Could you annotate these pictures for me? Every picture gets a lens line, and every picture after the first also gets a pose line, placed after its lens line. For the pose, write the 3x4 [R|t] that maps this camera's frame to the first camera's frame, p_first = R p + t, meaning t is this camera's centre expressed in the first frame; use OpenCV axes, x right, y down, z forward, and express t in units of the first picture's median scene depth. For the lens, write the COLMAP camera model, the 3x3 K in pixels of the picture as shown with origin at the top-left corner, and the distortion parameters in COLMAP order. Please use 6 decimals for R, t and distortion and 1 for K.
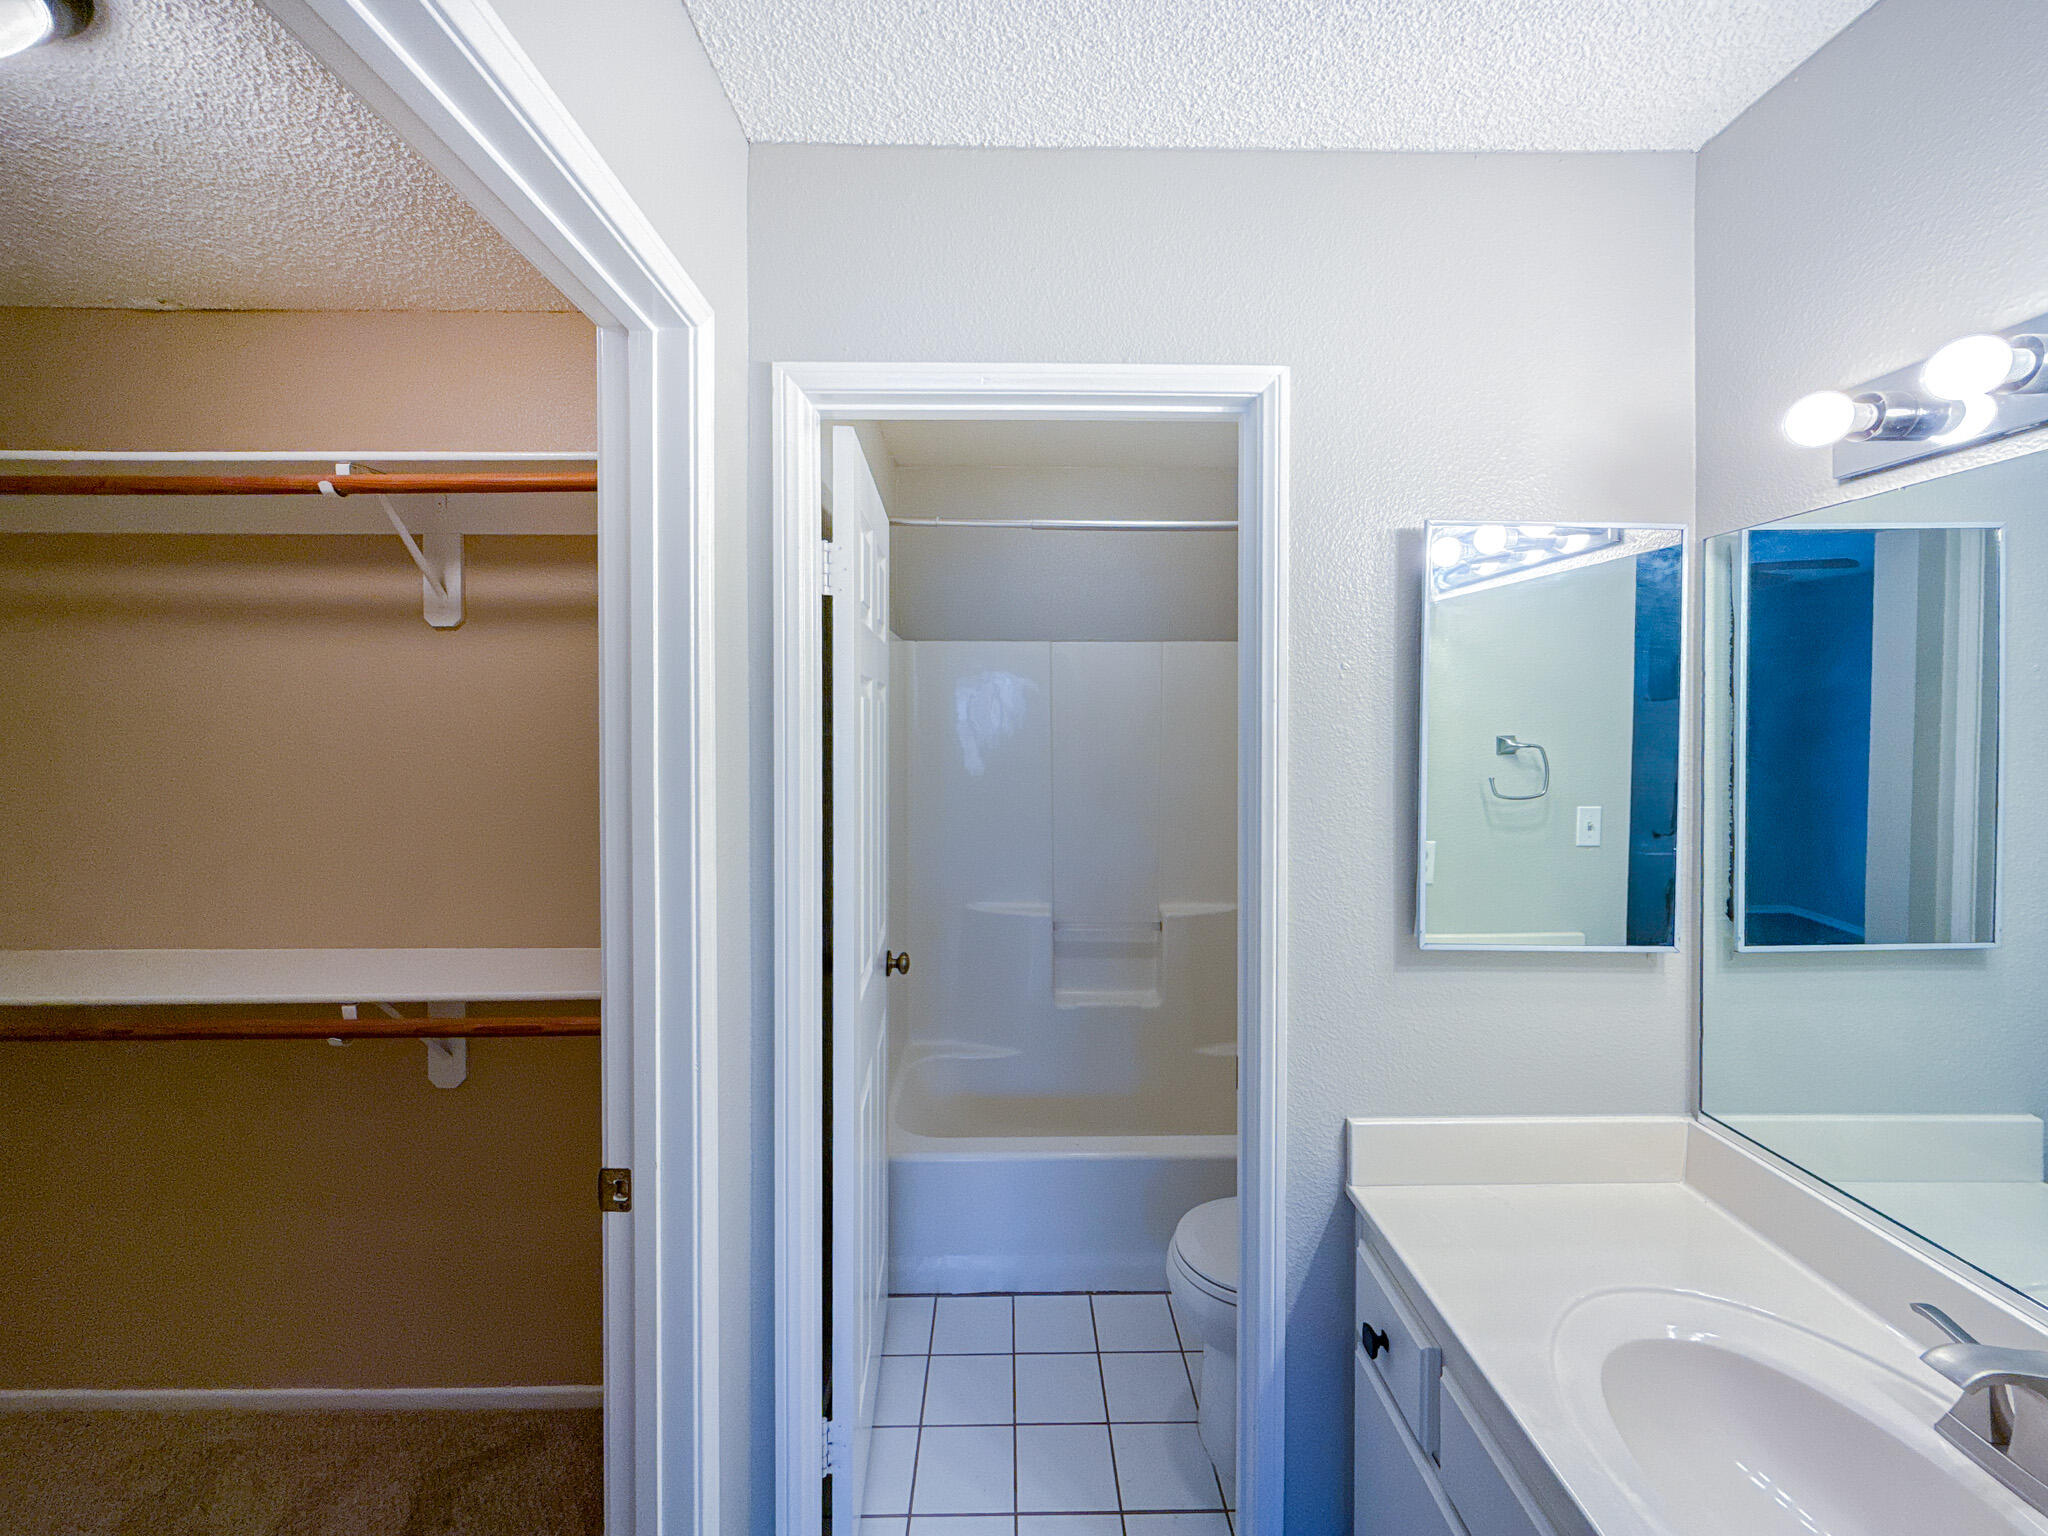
lens RADIAL K [[829.3, 0, 1041.5], [0, 829.3, 723.1], [0, 0, 1]] dist [-0.002305, -0.000643]
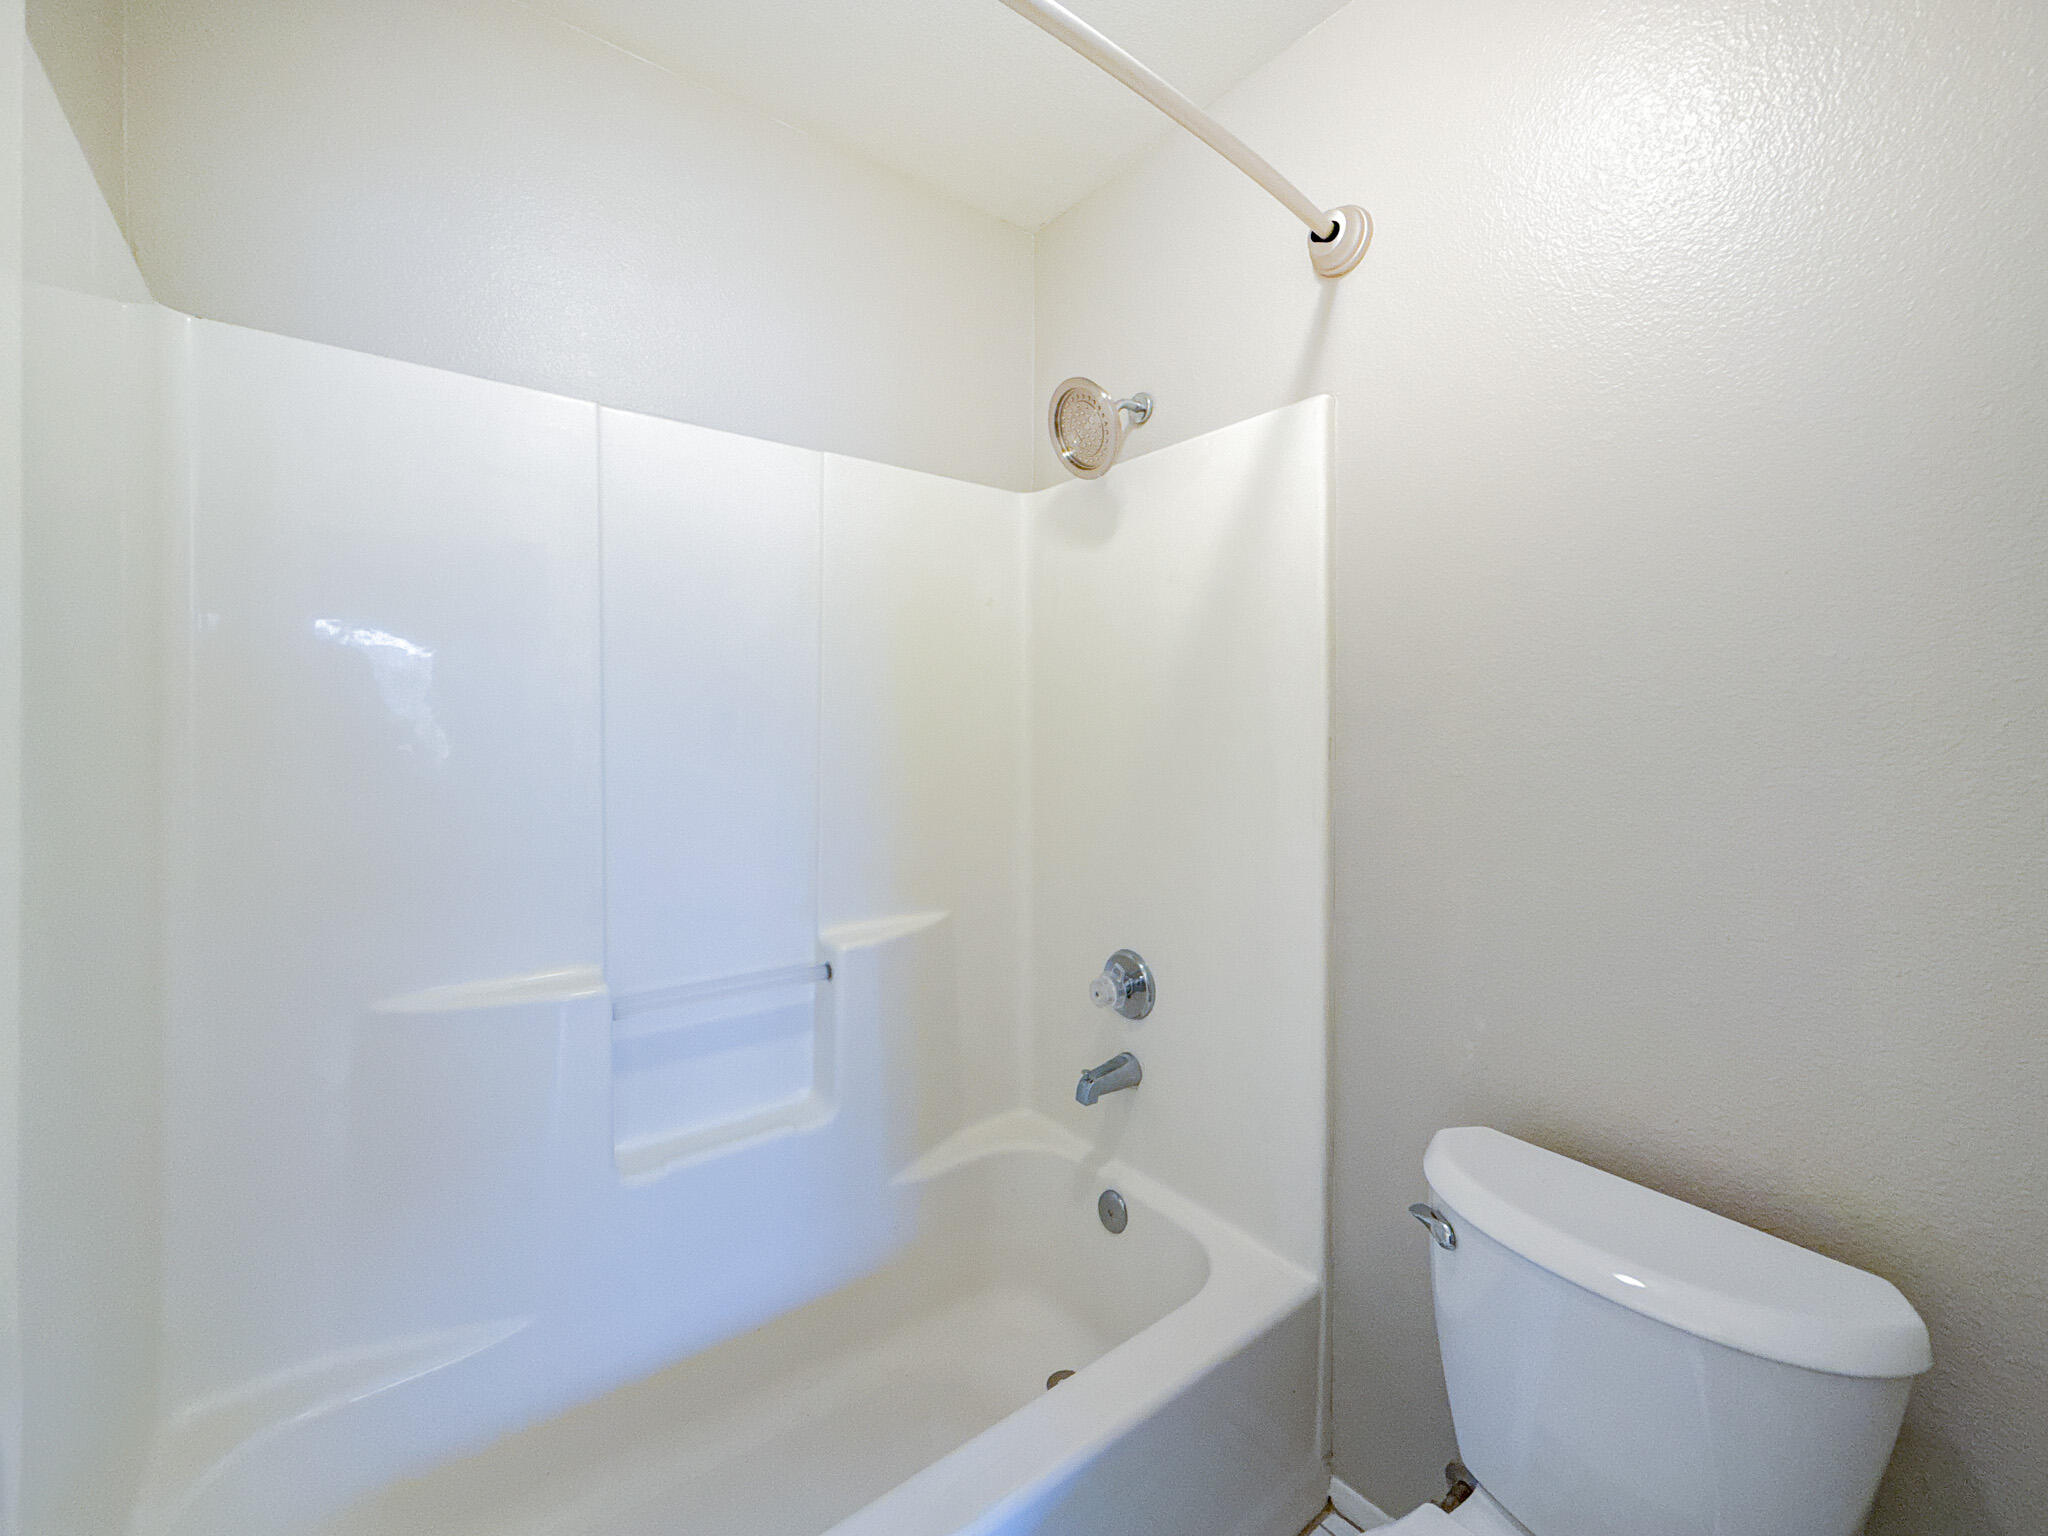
lens RADIAL K [[829.3, 0, 1016.4], [0, 829.3, 727.0], [0, 0, 1]] dist [-0.002305, -0.000643]
pose [[0.799460, 0.003837, 0.600707, -0.185419], [0.007098, 0.999849, -0.015832, 0.218431], [-0.600677, 0.016921, 0.799313, 1.121941]]
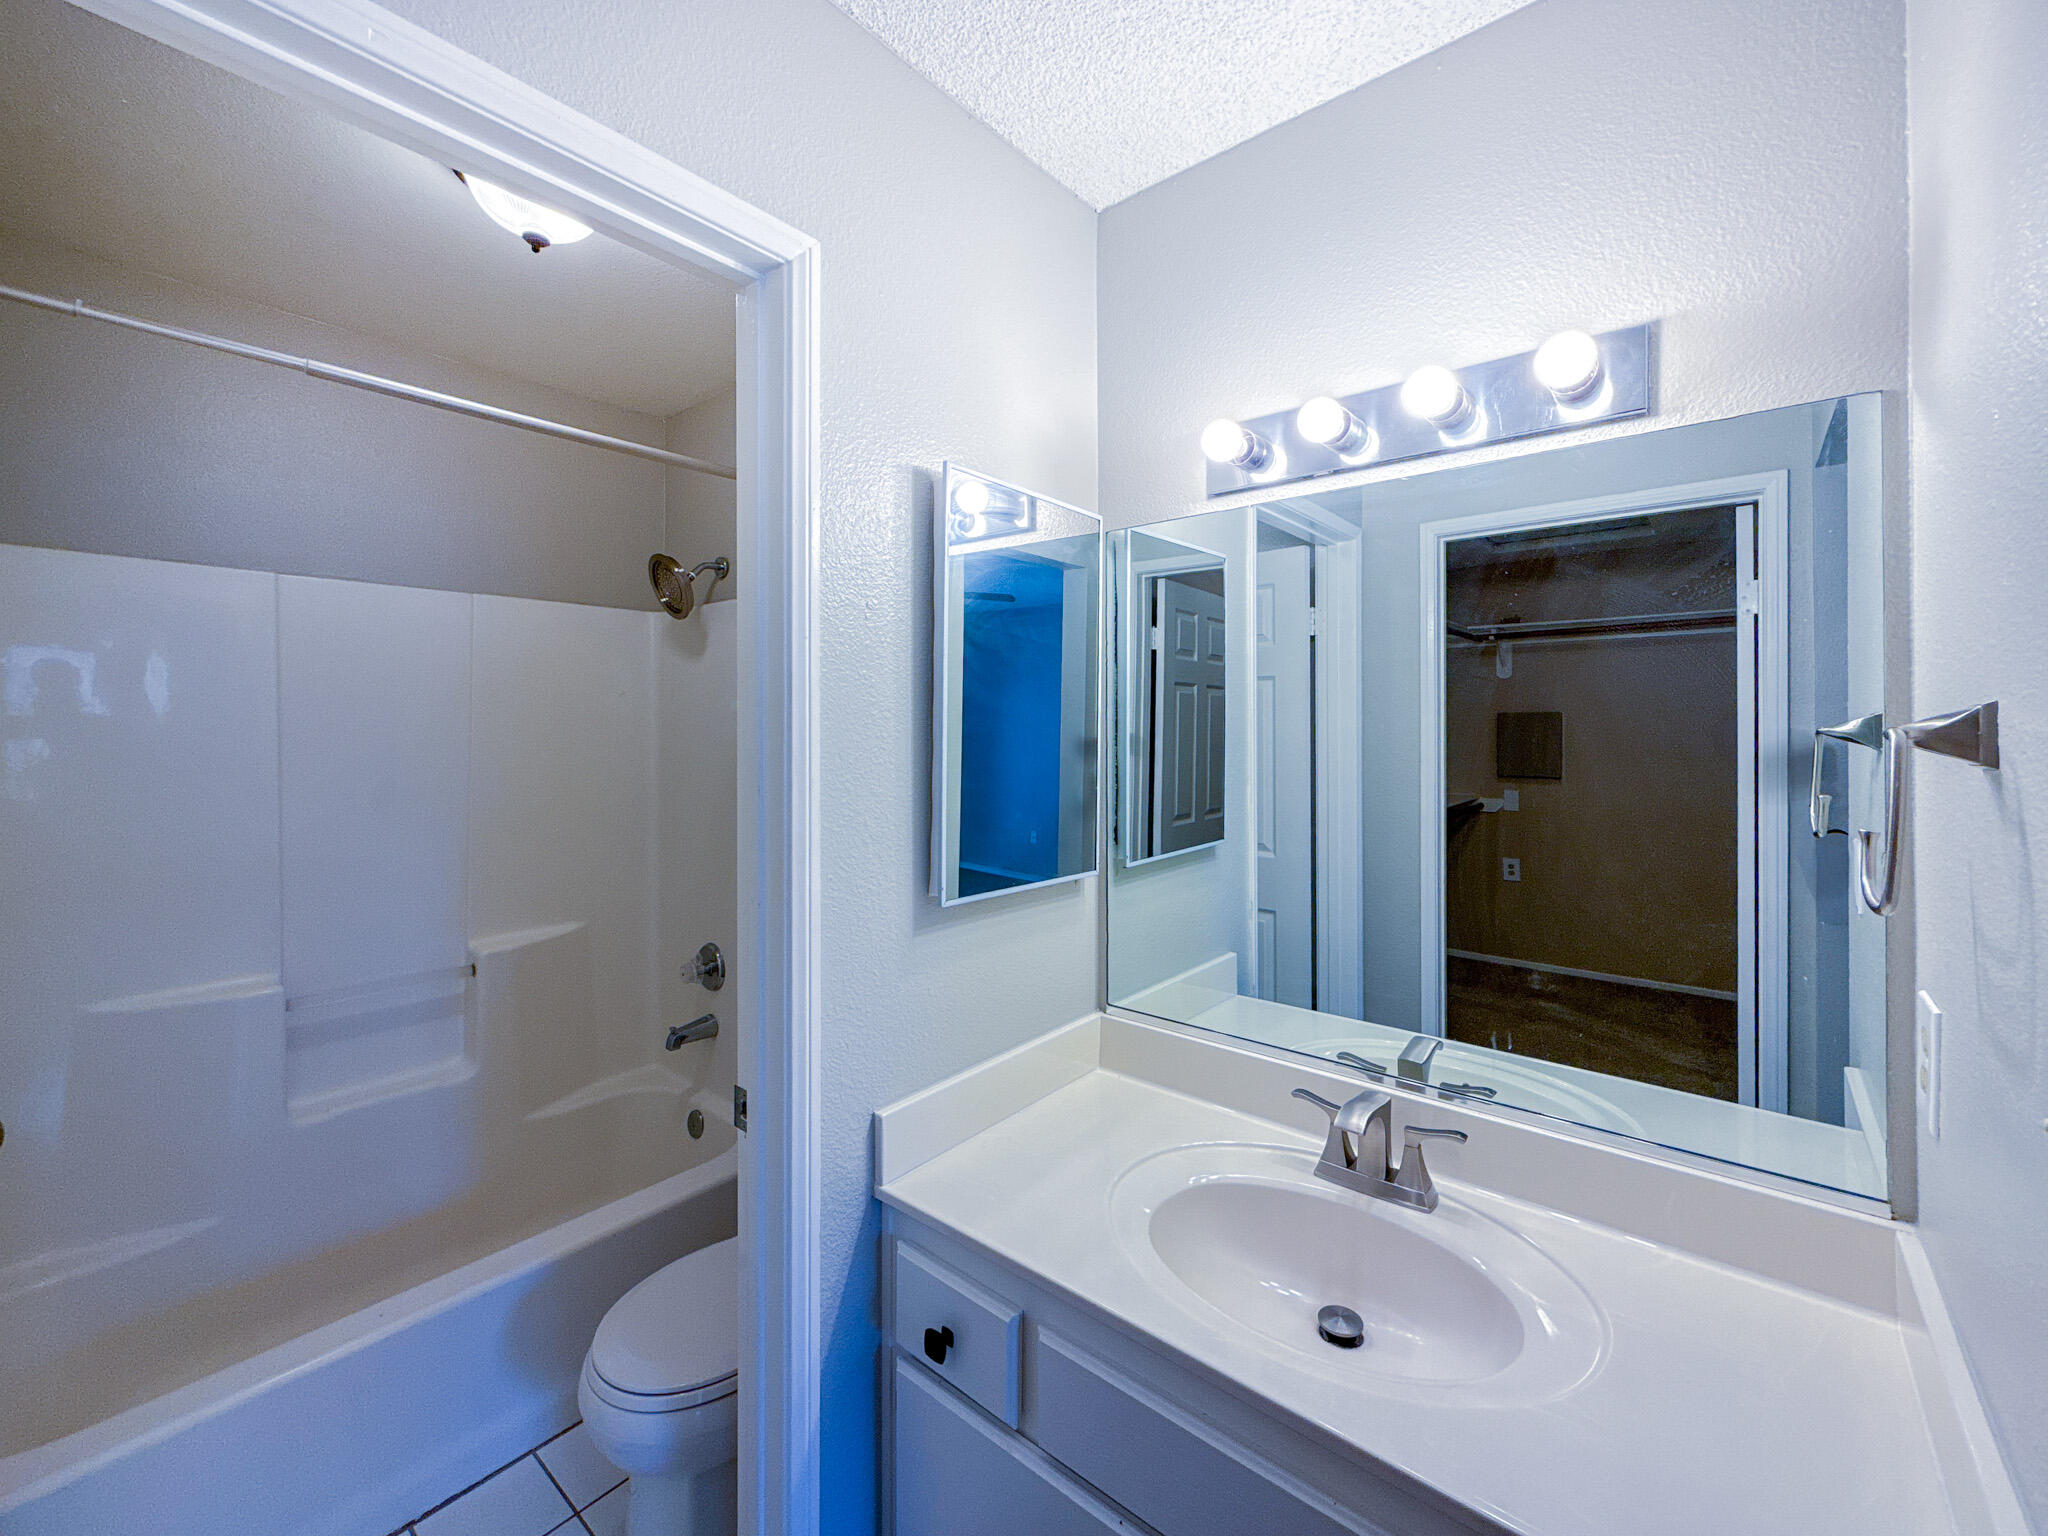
lens RADIAL K [[829.3, 0, 1026.8], [0, 829.3, 722.5], [0, 0, 1]] dist [-0.002305, -0.000643]
pose [[0.666668, -0.001088, 0.745354, -0.185567], [0.006712, 0.999967, -0.004544, 0.062088], [-0.745324, 0.008032, 0.666654, 0.278263]]
